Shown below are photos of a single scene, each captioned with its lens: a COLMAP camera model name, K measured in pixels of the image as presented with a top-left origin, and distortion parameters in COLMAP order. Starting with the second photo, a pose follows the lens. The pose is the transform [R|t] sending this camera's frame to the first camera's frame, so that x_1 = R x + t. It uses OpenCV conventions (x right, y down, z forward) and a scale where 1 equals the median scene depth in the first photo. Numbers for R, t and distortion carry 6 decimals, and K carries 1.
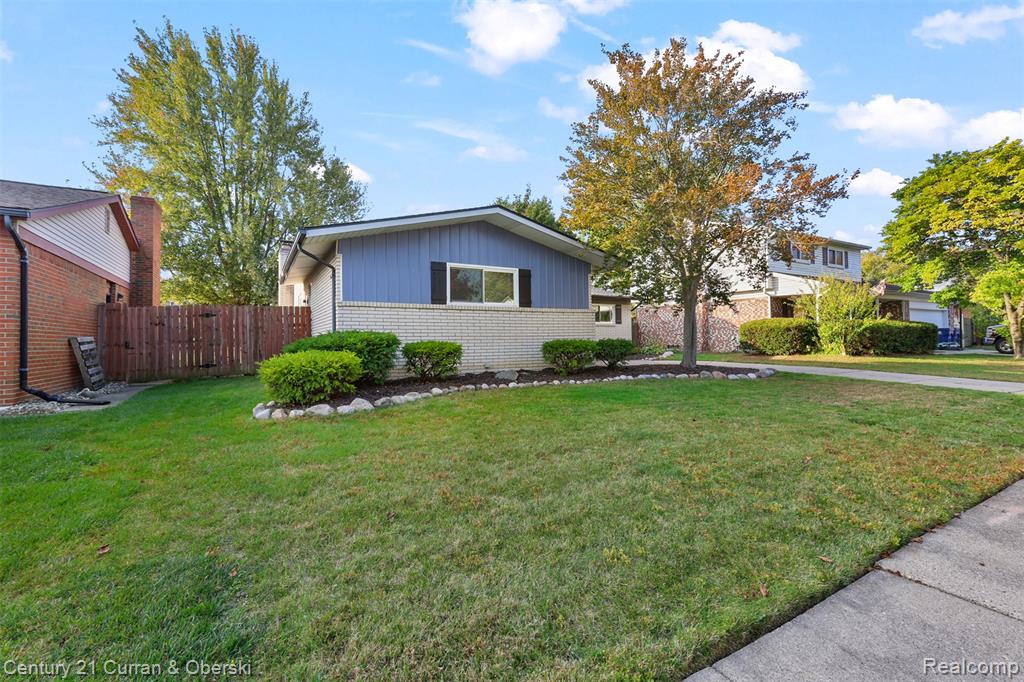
lens RADIAL K [[445.1, 0, 500.8], [0, 445.1, 336.4], [0, 0, 1]] dist [0.002554, 0.000117]
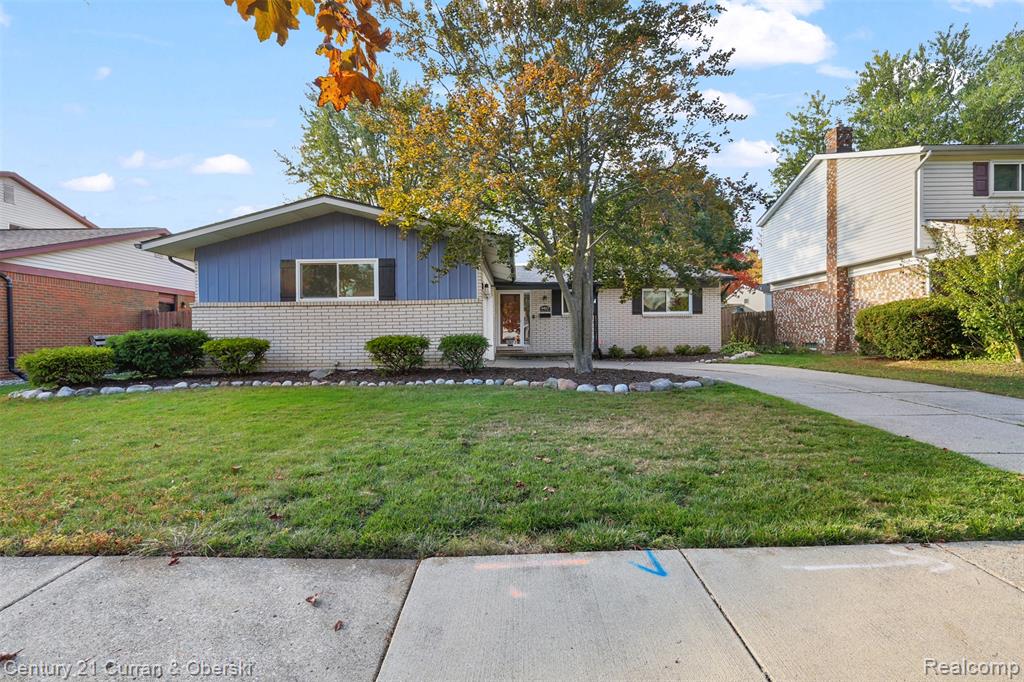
lens RADIAL K [[499.6, 0, 504.9], [0, 499.6, 338.5], [0, 0, 1]] dist [-0.001113, -0.000730]
pose [[0.867980, -0.001394, -0.496597, 0.777000], [0.008070, 0.999904, 0.011300, 0.002286], [0.496534, -0.013816, 0.867907, 0.236596]]
